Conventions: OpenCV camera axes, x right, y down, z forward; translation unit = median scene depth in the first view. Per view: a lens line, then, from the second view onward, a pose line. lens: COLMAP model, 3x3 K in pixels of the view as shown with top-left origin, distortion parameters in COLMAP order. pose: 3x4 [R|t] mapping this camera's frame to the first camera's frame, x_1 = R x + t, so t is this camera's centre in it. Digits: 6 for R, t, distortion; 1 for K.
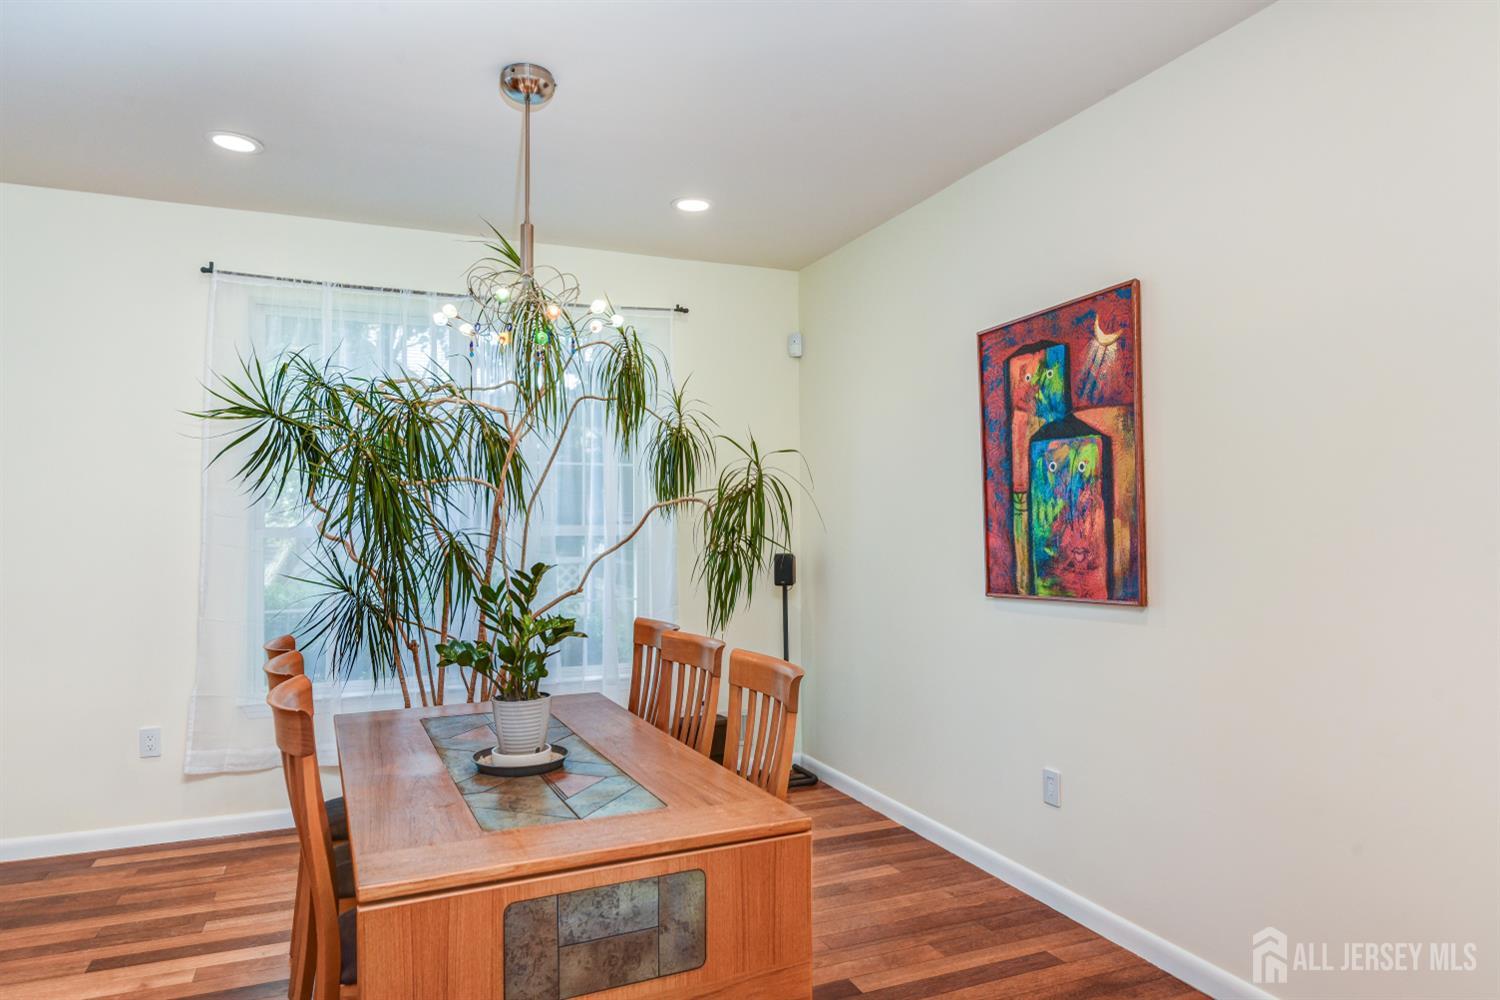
lens RADIAL K [[921.0, 0, 746.7], [0, 921.0, 504.3], [0, 0, 1]] dist [-0.009038, -0.002521]
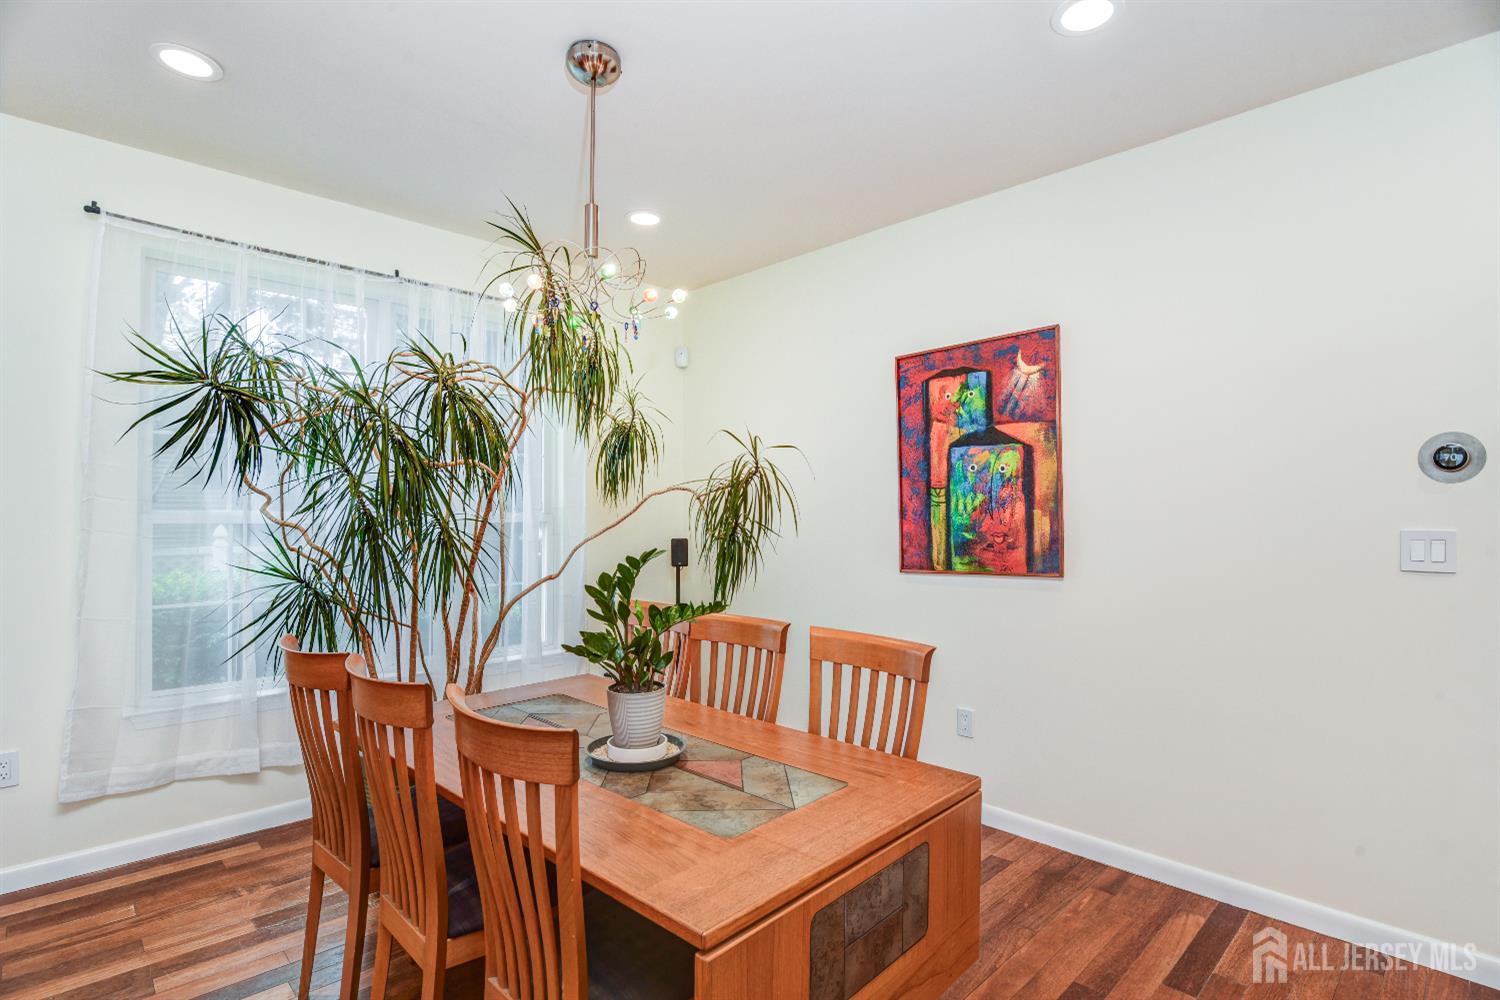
lens RADIAL K [[737.1, 0, 755.1], [0, 737.1, 500.7], [0, 0, 1]] dist [-0.020919, 0.000541]
pose [[0.928922, 0.013442, 0.370032, -0.311723], [-0.014536, 0.999894, 0.000170, 0.007957], [-0.369991, -0.005537, 0.929019, 0.174915]]
